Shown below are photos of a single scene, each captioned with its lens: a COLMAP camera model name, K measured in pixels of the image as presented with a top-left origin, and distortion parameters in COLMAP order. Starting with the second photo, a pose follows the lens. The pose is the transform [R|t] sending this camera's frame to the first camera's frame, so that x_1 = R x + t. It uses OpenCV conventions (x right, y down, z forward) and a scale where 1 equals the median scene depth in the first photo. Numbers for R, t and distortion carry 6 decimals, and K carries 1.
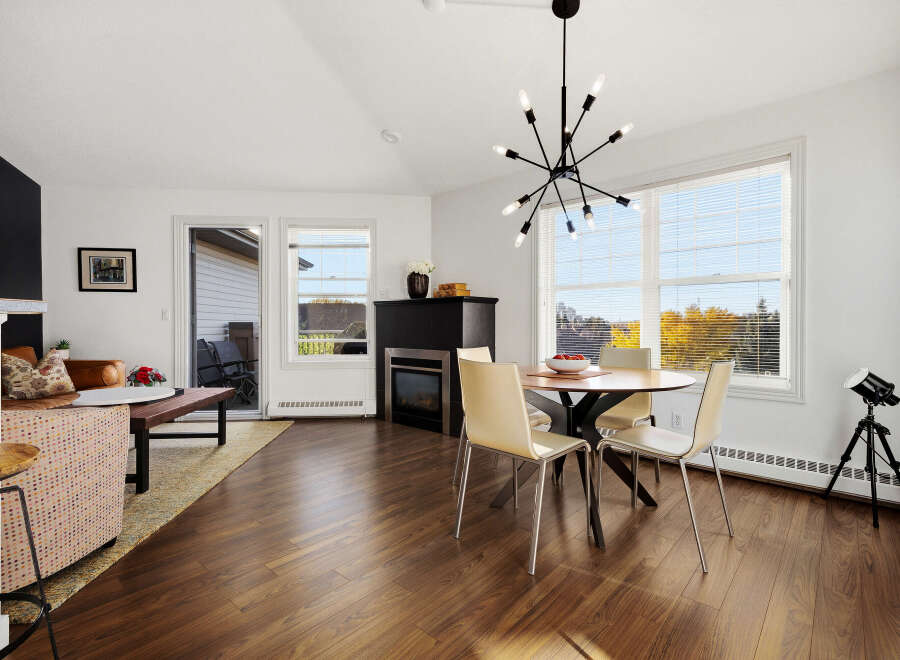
lens RADIAL K [[507.3, 0, 450.0], [0, 507.3, 330.0], [0, 0, 1]] dist [0.000045, -0.000218]
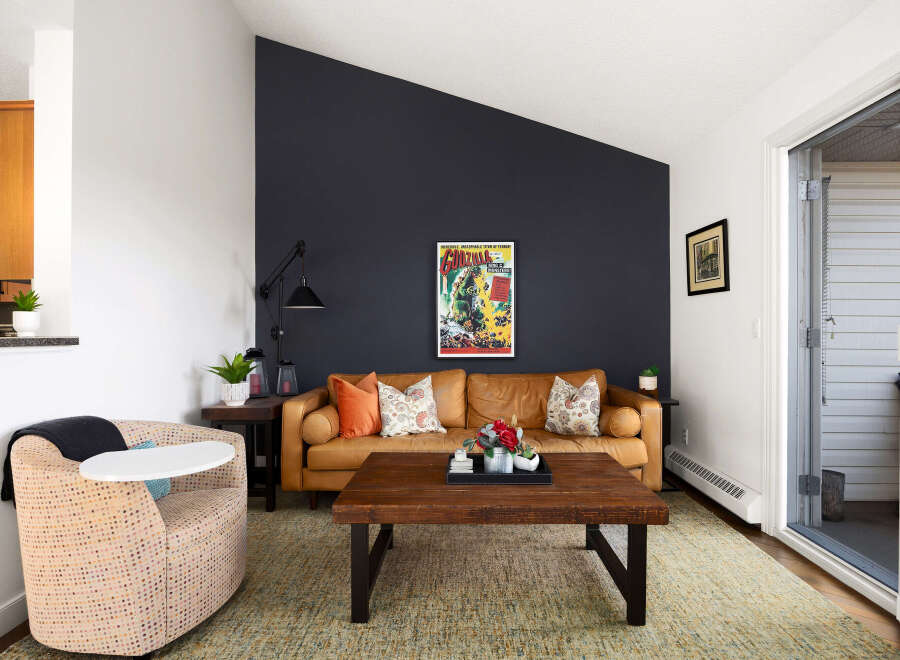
lens RADIAL K [[507.3, 0, 450.0], [0, 507.3, 330.0], [0, 0, 1]] dist [0.000045, -0.000218]
pose [[-0.068754, 0.001424, -0.997633, 0.000813], [-0.008565, 0.999961, 0.002018, -0.026846], [0.997597, 0.008684, -0.068739, 0.717401]]
